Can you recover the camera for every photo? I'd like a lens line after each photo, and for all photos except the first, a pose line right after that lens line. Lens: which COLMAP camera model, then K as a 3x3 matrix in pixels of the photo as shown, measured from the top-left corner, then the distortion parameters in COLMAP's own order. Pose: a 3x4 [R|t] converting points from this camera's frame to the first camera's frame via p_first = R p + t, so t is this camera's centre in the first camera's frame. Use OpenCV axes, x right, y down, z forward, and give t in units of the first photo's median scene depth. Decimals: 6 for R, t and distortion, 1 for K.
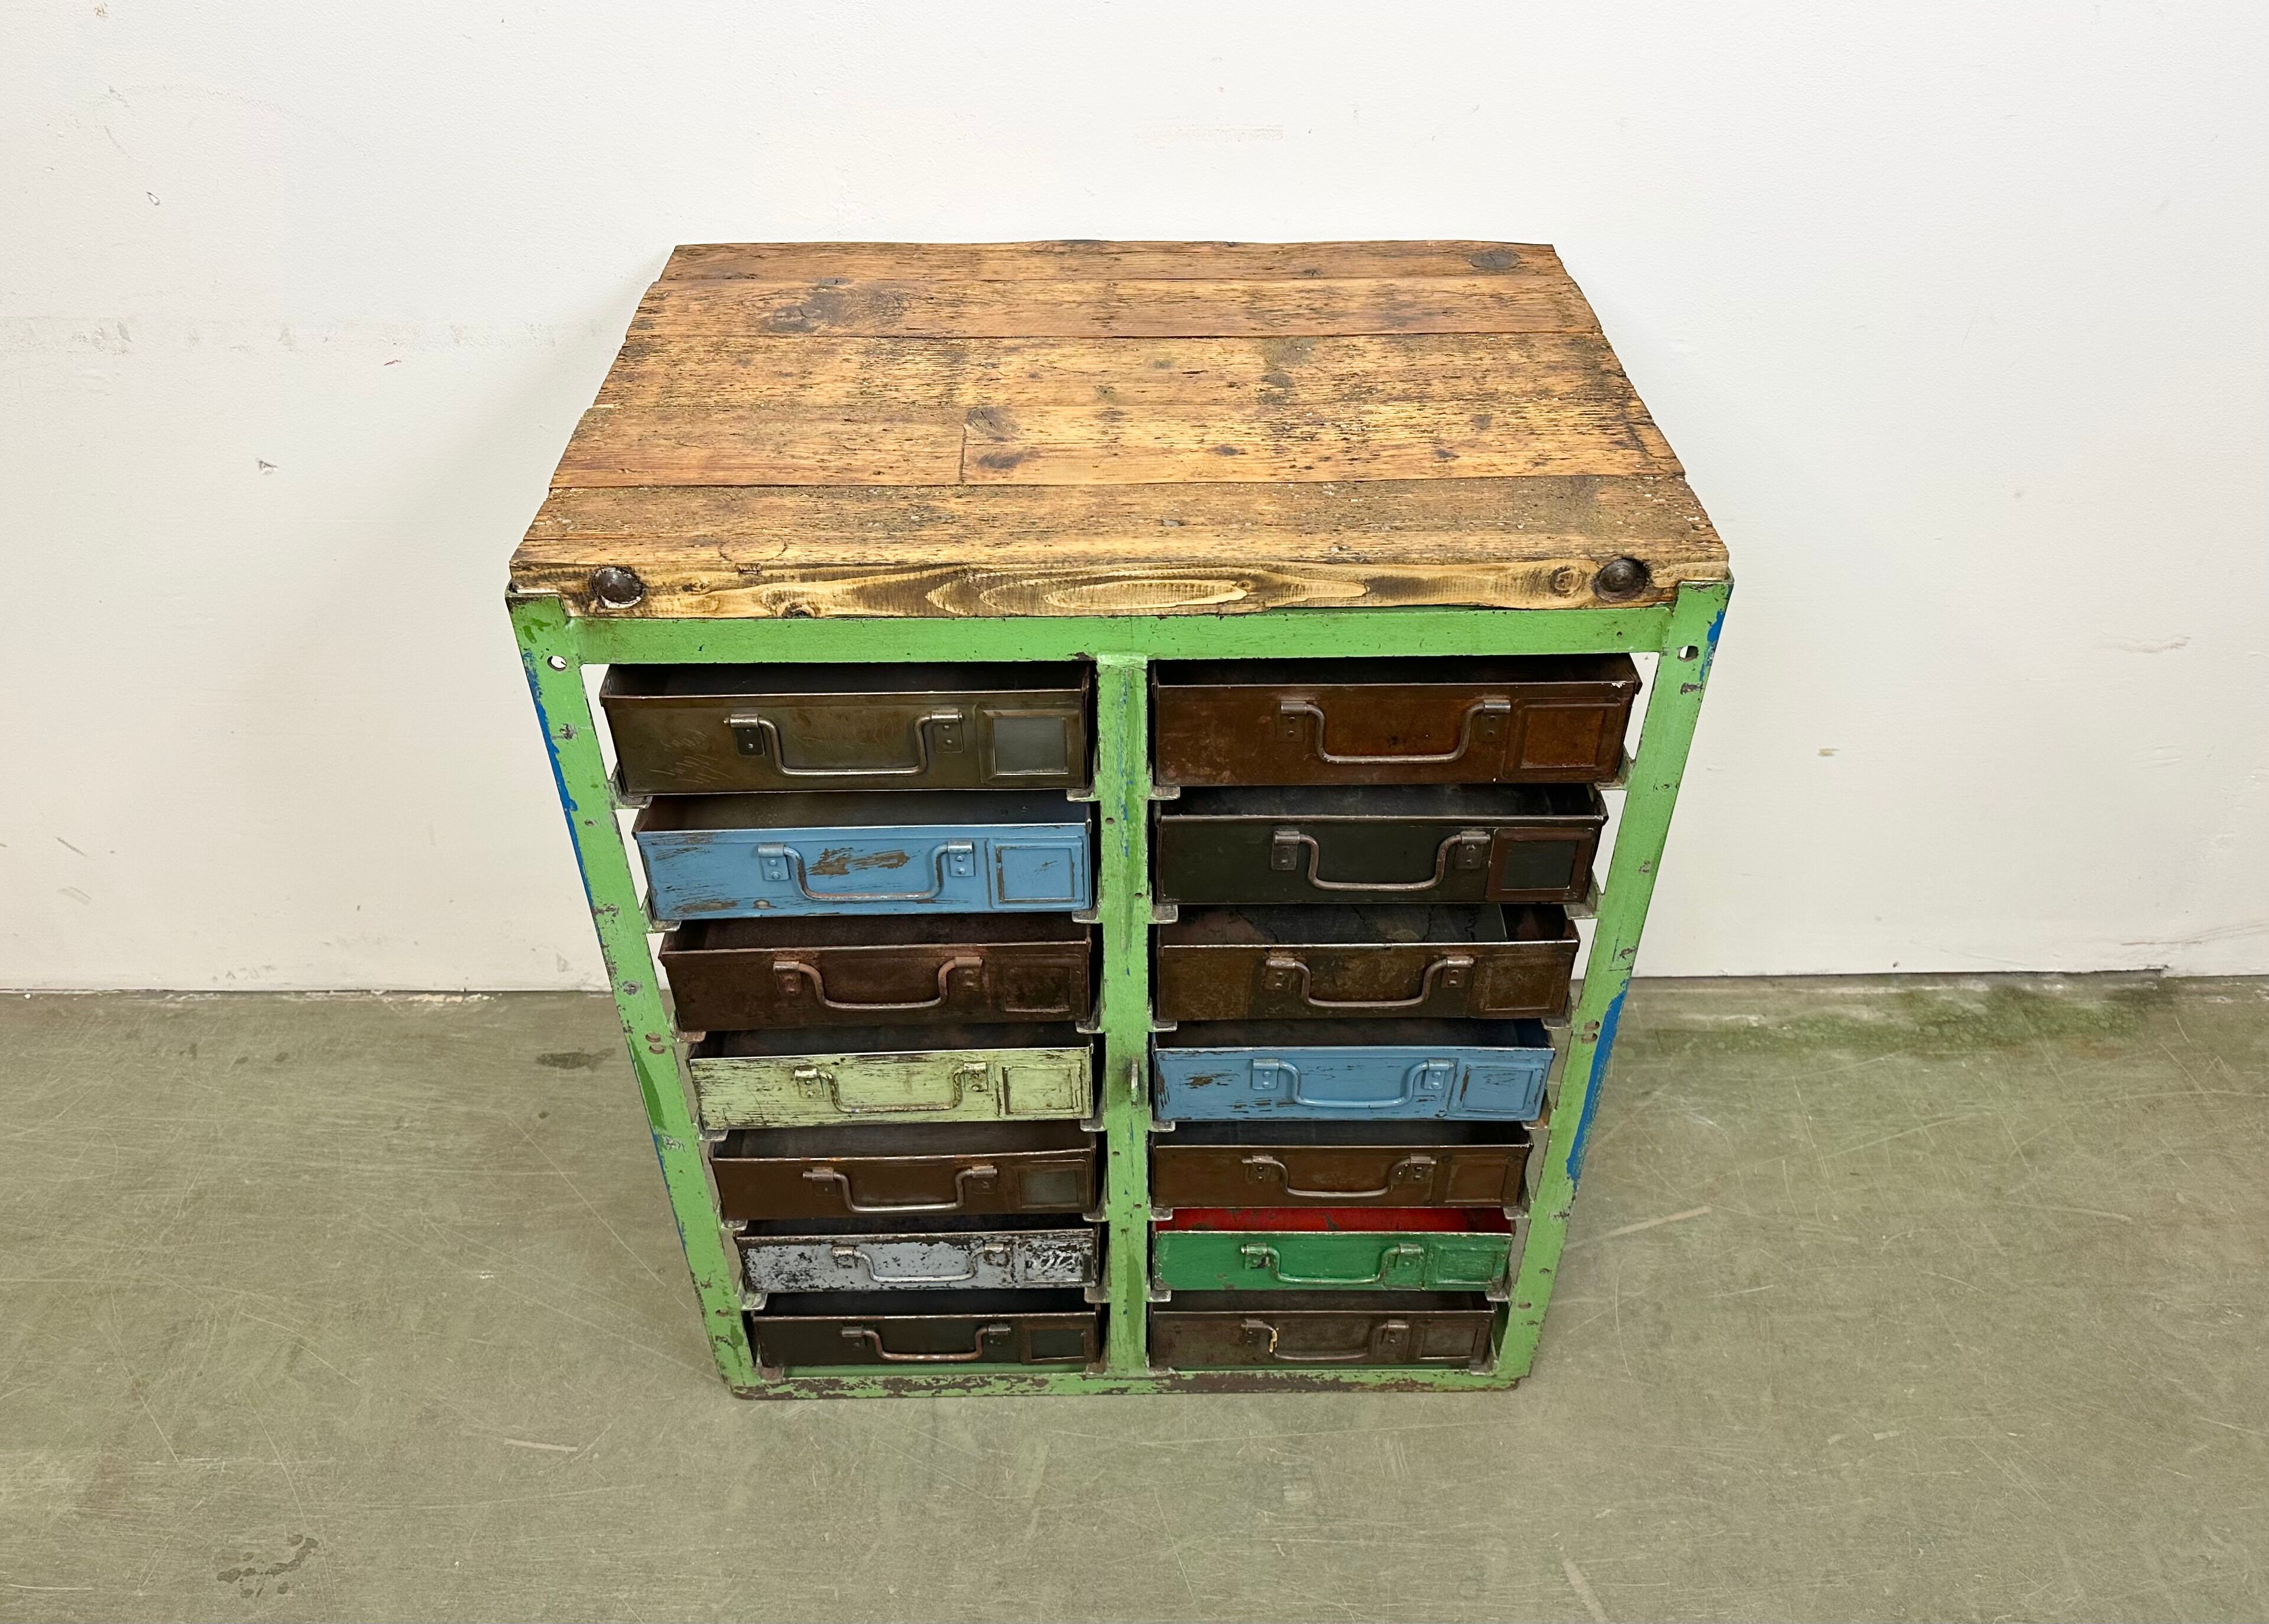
lens RADIAL K [[1671.9, 0, 1133.7], [0, 1671.9, 753.4], [0, 0, 1]] dist [0.143601, -0.235387]
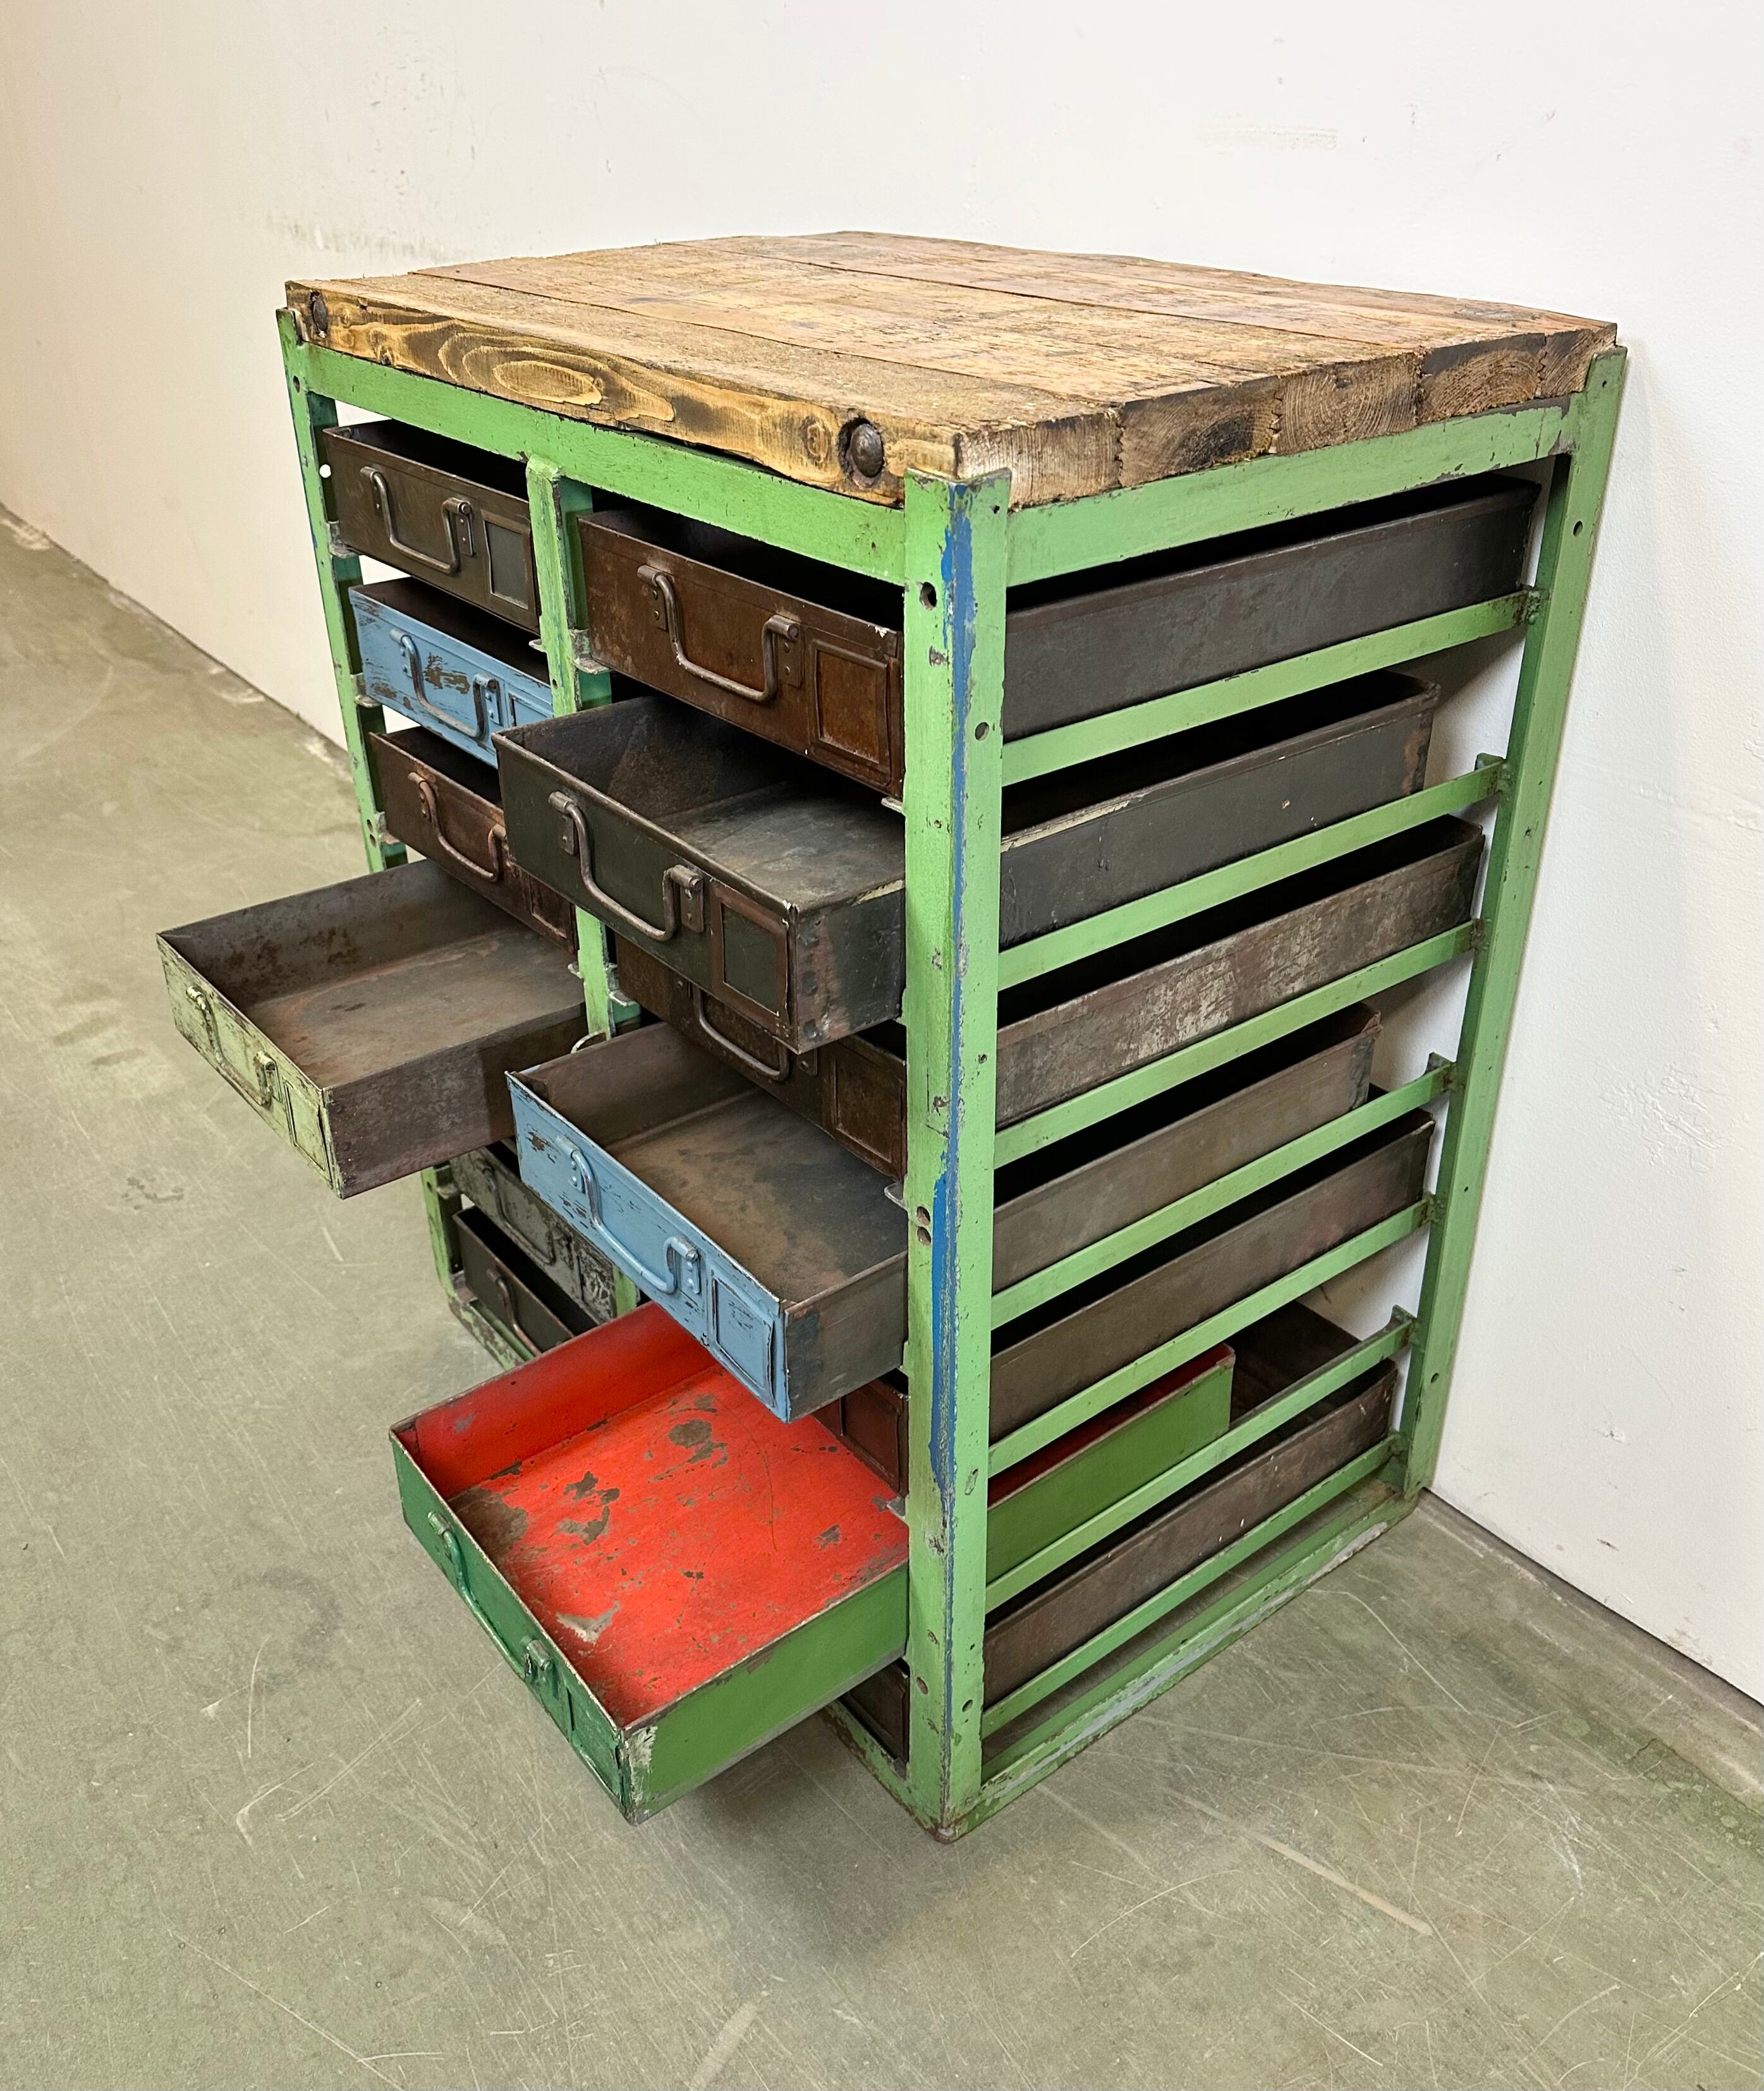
lens RADIAL K [[1796.3, 0, 882.8], [0, 1796.3, 988.9], [0, 0, 1]] dist [0.045982, -0.017317]
pose [[0.609387, 0.366898, -0.702875, 0.709731], [-0.483016, 0.874792, 0.037868, 0.052455], [0.628764, 0.316424, 0.710304, 0.391185]]
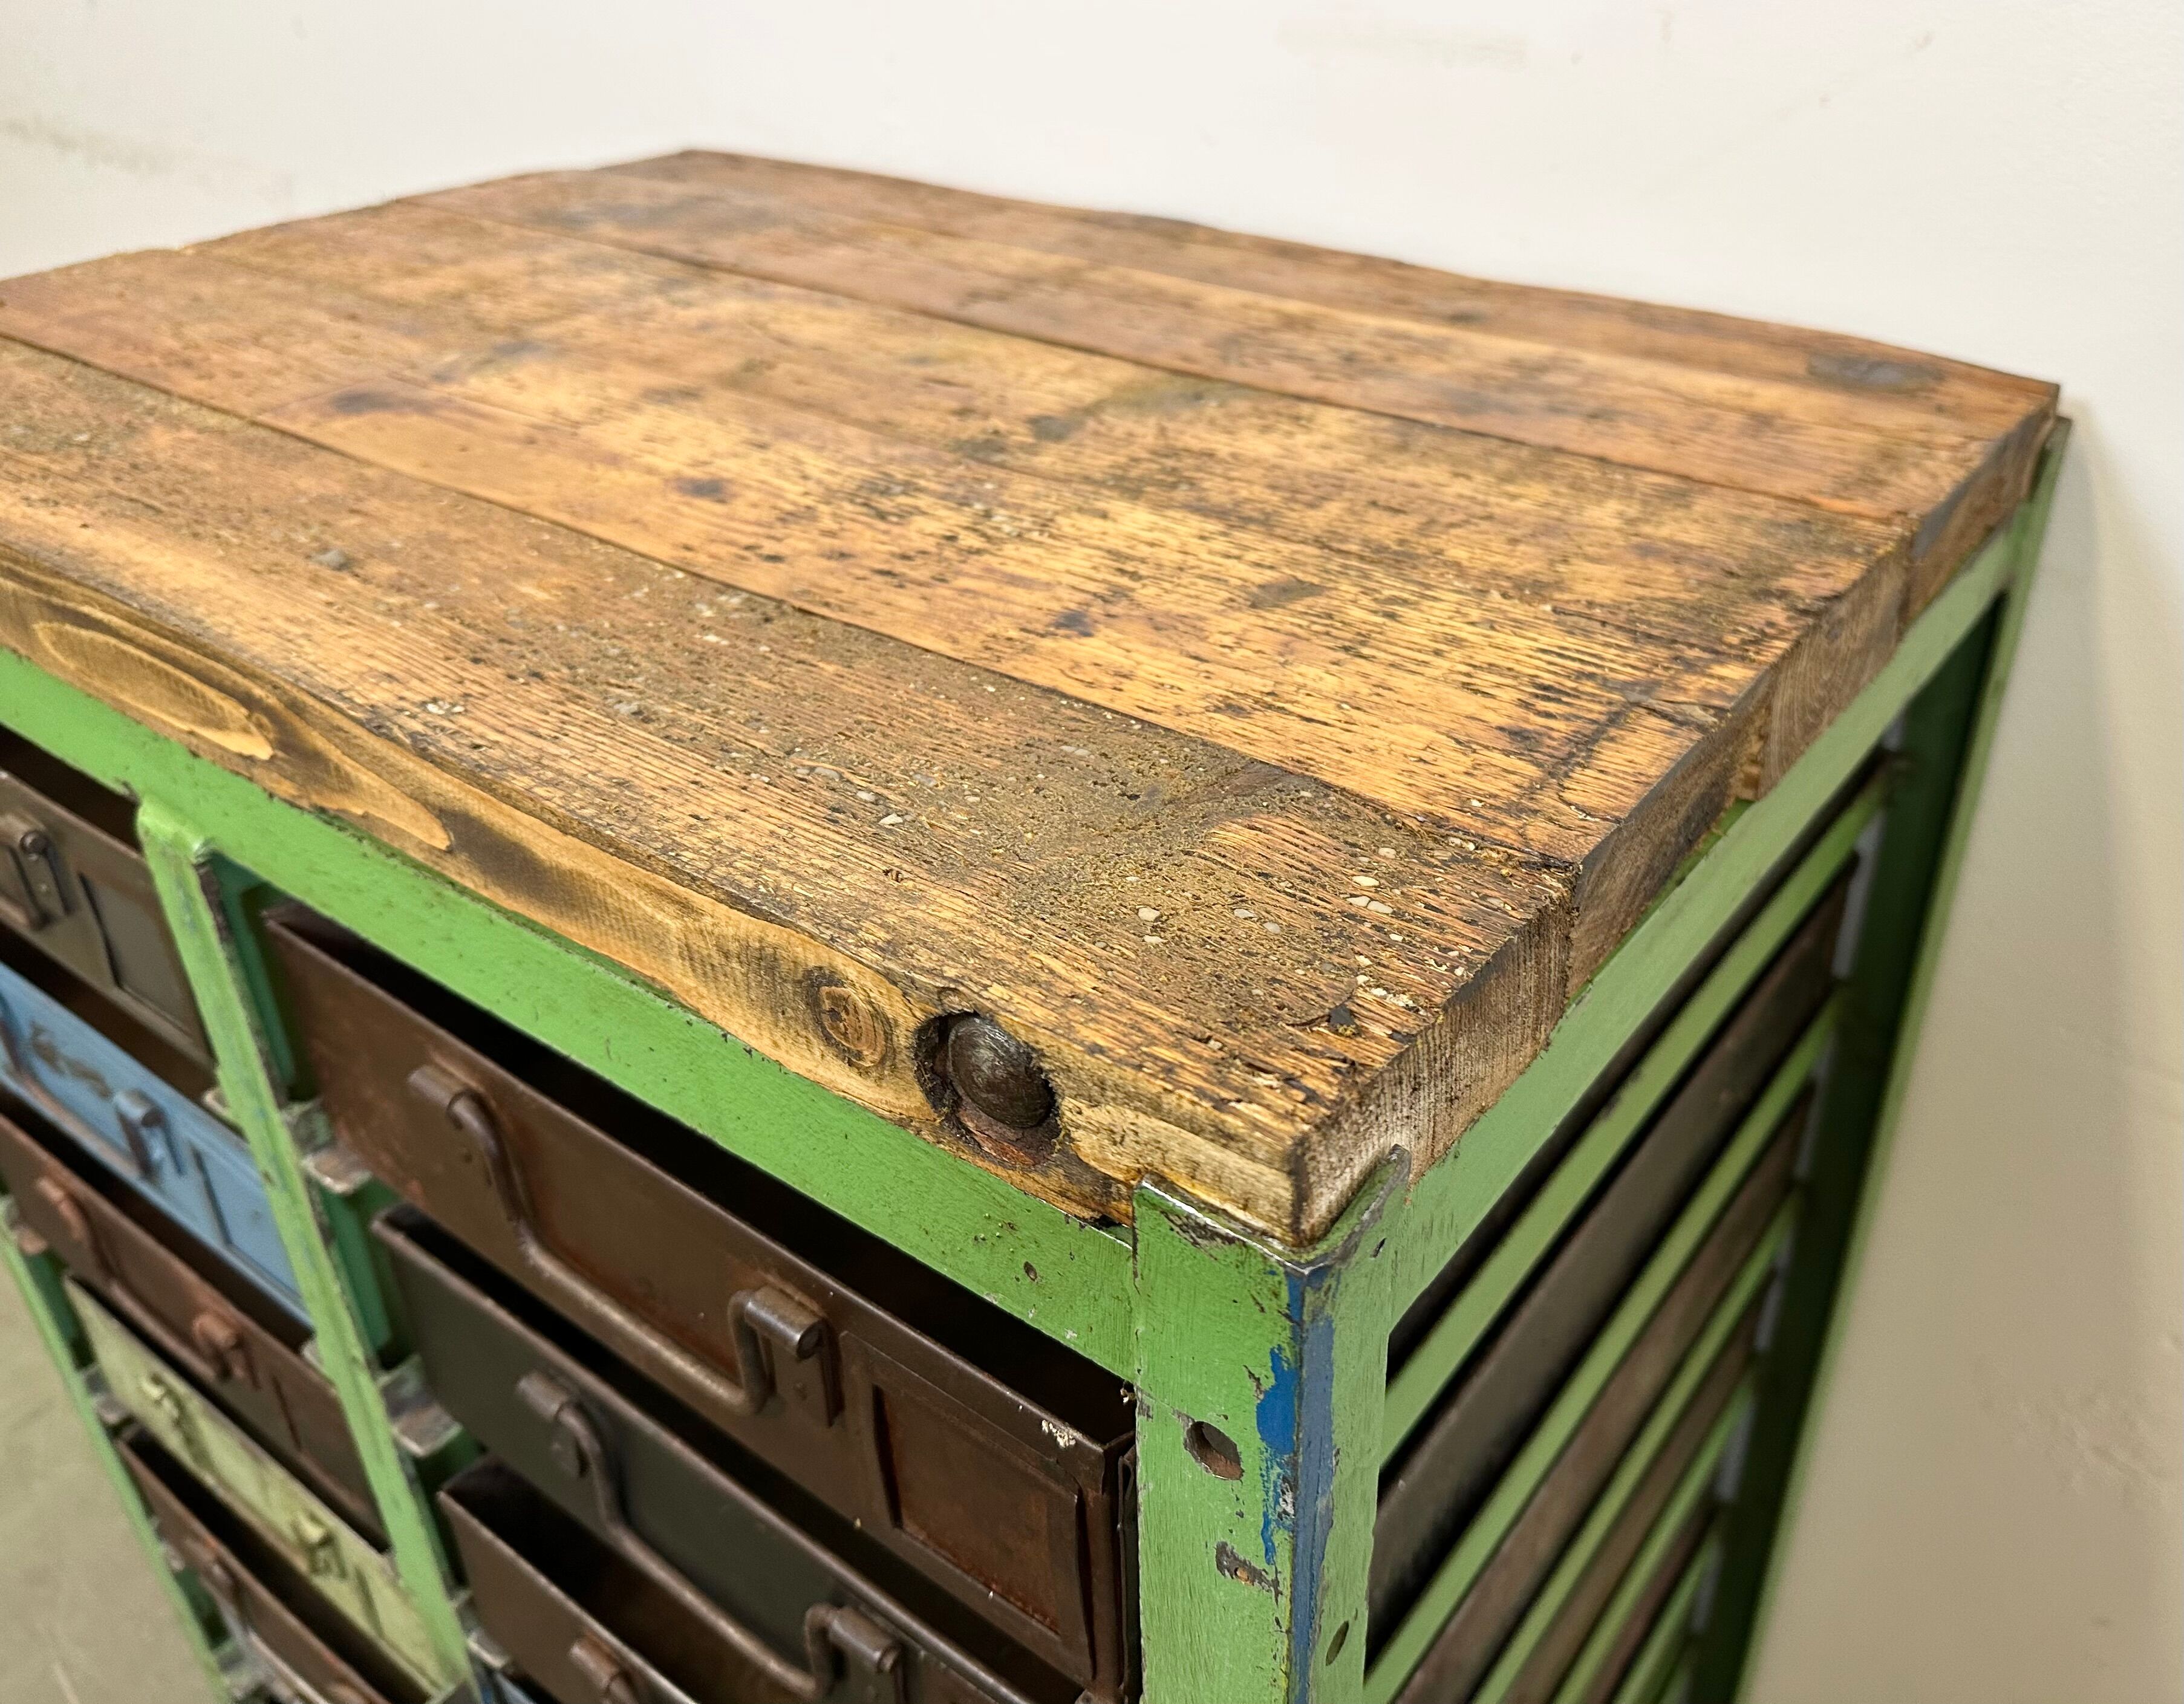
lens RADIAL K [[1756.4, 0, 1199.3], [0, 1756.4, 771.6], [0, 0, 1]] dist [0.055401, -0.086237]
pose [[0.802709, 0.295446, -0.518044, 0.344882], [-0.370224, 0.927877, -0.044483, -0.115259], [0.467539, 0.227499, 0.854197, 0.567054]]
